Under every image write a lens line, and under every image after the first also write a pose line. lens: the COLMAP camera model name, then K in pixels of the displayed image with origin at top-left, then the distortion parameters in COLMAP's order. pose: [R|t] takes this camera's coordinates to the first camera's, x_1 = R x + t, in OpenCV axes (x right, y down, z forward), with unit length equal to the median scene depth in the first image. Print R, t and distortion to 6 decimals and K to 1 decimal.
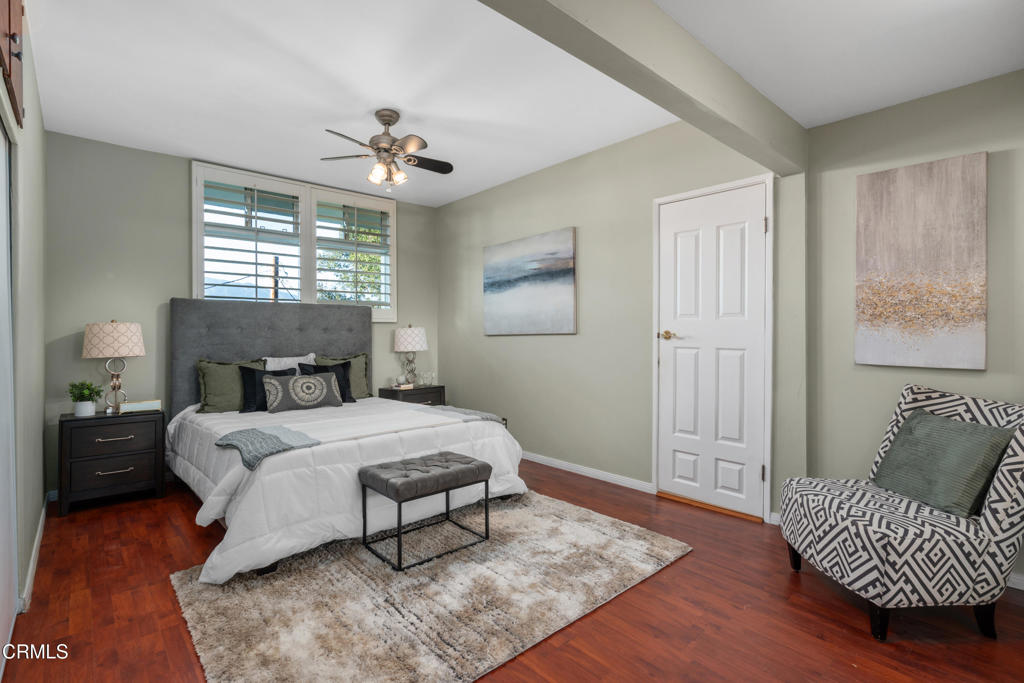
lens RADIAL K [[489.8, 0, 513.0], [0, 489.8, 336.3], [0, 0, 1]] dist [0.002572, 0.000290]
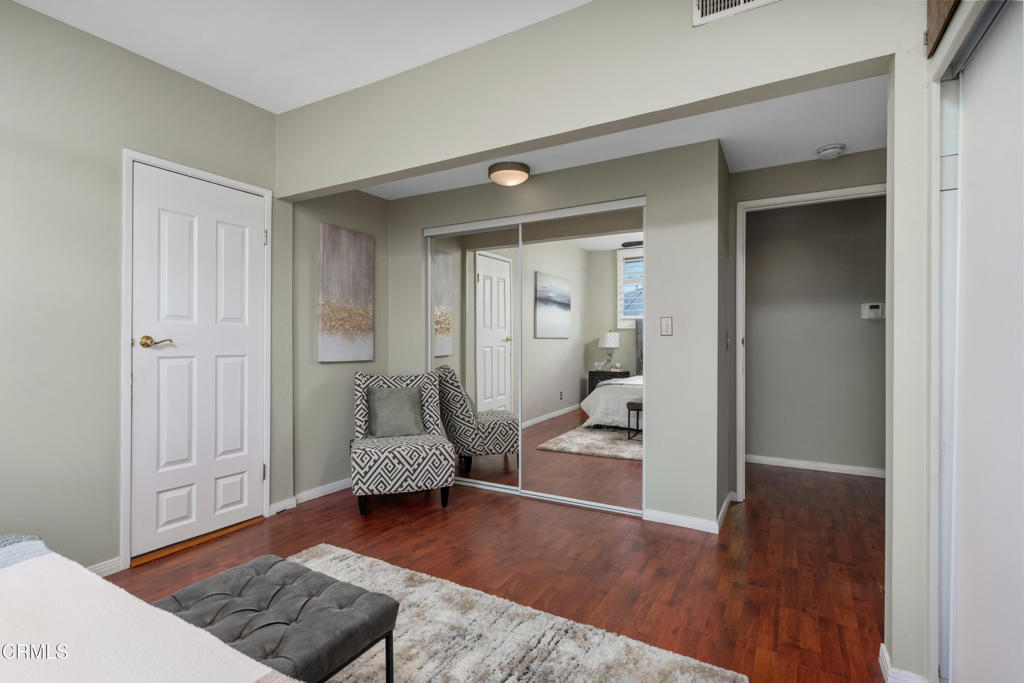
lens RADIAL K [[489.8, 0, 508.9], [0, 489.8, 341.7], [0, 0, 1]] dist [0.002572, 0.000290]
pose [[-0.311980, -0.002393, 0.950086, -0.654669], [0.009452, 0.999940, 0.005622, -0.001814], [-0.950042, 0.010734, -0.311938, 0.829292]]
